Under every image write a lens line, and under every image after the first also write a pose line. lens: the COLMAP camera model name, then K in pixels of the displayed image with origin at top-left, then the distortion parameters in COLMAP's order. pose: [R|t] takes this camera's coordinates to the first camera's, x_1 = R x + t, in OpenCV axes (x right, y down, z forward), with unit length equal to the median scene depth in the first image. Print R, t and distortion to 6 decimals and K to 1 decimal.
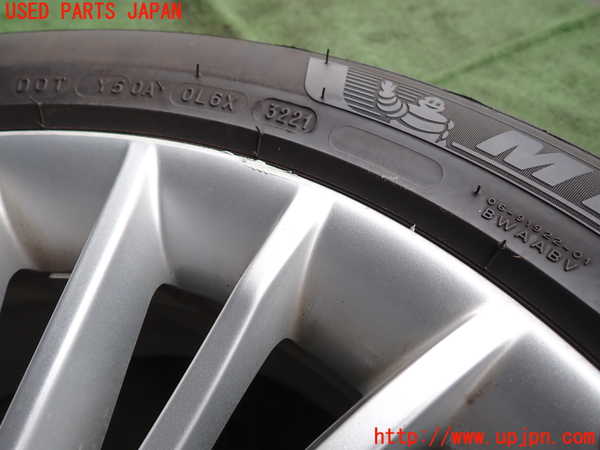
lens RADIAL K [[430.1, 0, 300.0], [0, 430.1, 225.0], [0, 0, 1]] dist [-0.000260, -0.011792]
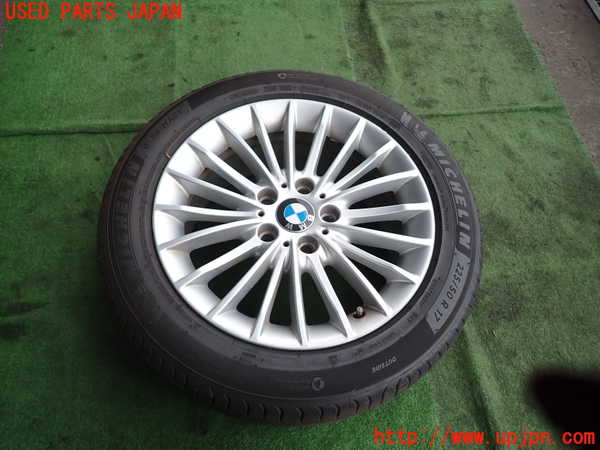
lens RADIAL K [[430.1, 0, 300.0], [0, 430.1, 225.0], [0, 0, 1]] dist [-0.000260, -0.011792]
pose [[0.927413, 0.367247, -0.070960, -0.080690], [-0.352646, 0.921730, 0.161415, 0.118112], [0.124685, -0.124675, 0.984332, -1.258495]]
